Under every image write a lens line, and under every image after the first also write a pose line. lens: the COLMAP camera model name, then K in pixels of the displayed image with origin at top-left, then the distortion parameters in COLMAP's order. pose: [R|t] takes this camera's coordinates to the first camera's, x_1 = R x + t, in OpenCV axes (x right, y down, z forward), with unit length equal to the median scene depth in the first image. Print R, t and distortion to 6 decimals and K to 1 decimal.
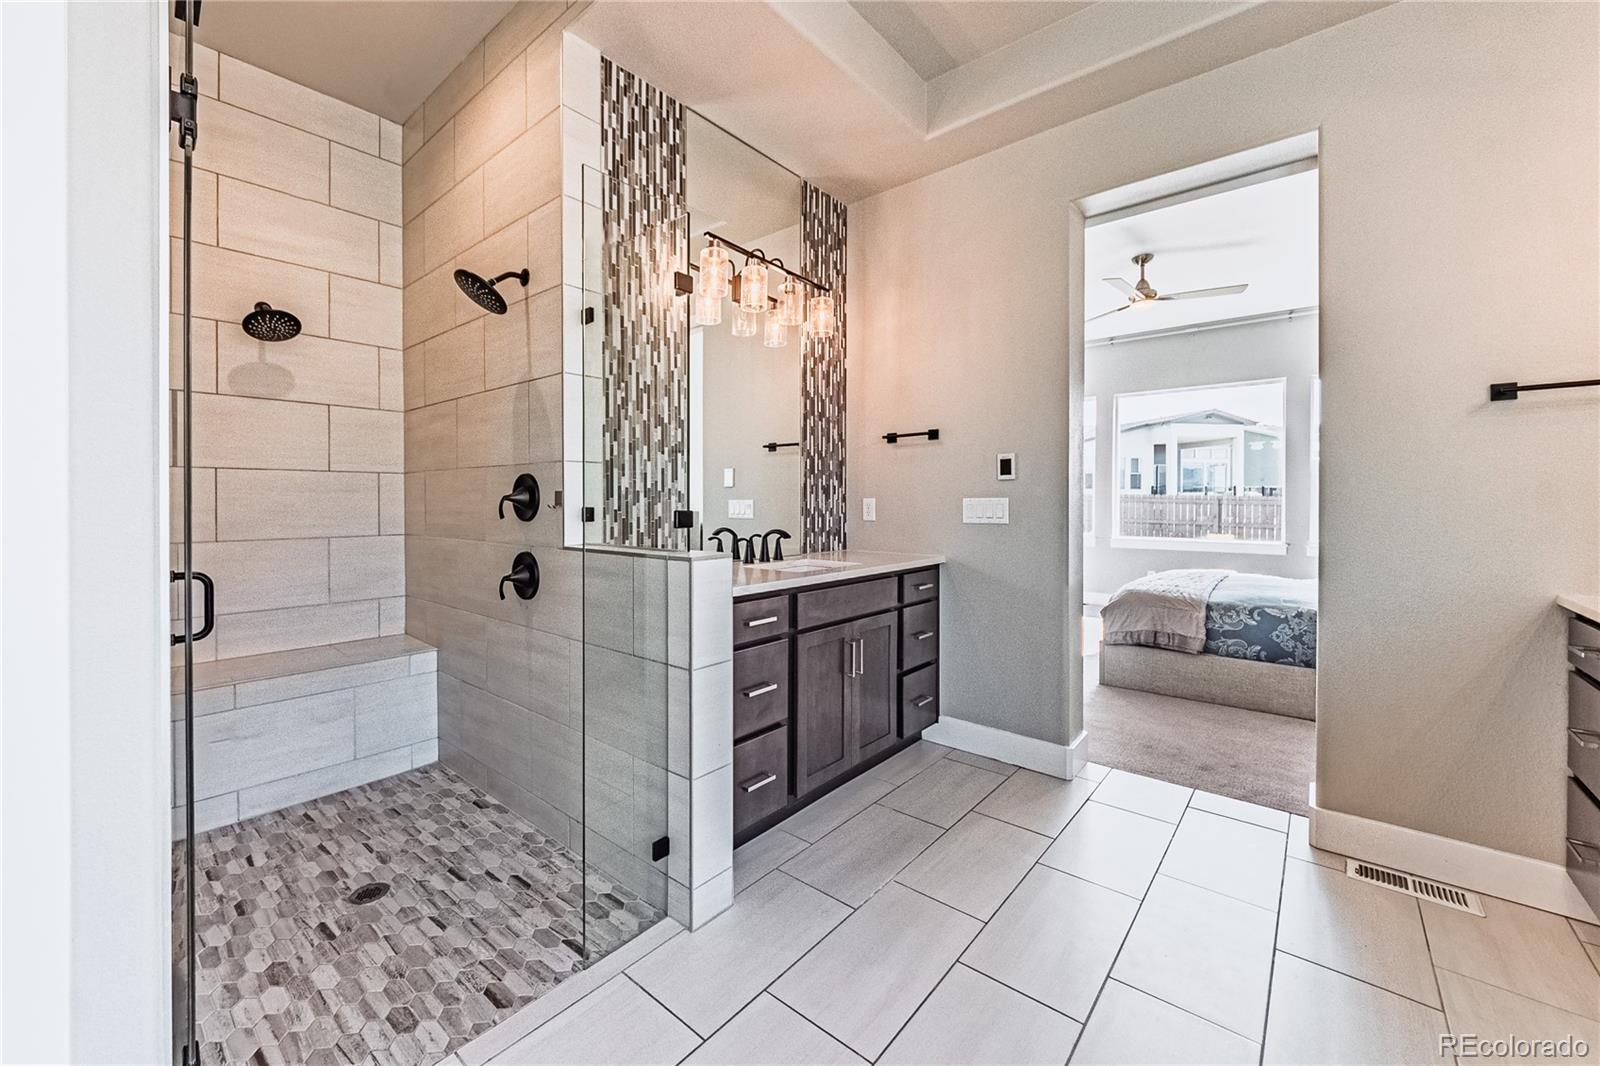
lens RADIAL K [[639.7, 0, 778.4], [0, 639.7, 507.9], [0, 0, 1]] dist [-0.000076, -0.000045]
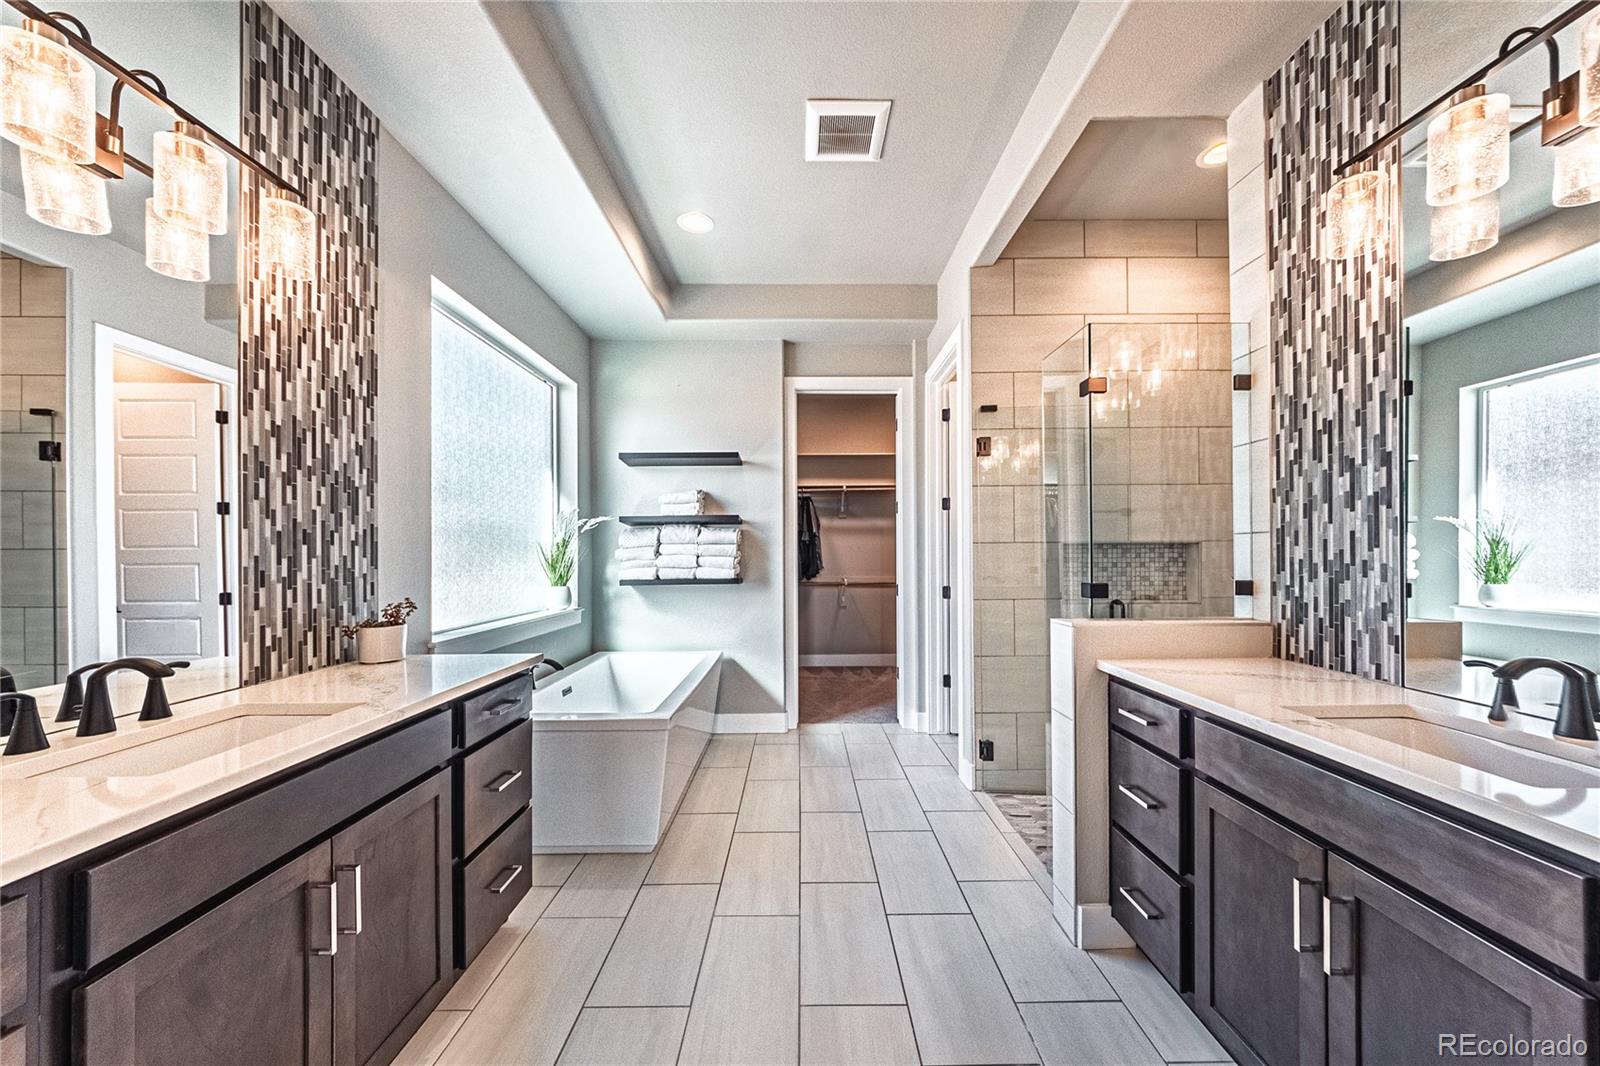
lens RADIAL K [[584.2, 0, 809.7], [0, 584.2, 549.5], [0, 0, 1]] dist [-0.000331, -0.000122]
pose [[-0.749633, -0.003352, -0.661845, 0.704229], [-0.004058, 0.999992, -0.000468, -0.040409], [0.661842, 0.002335, -0.749640, 1.117616]]
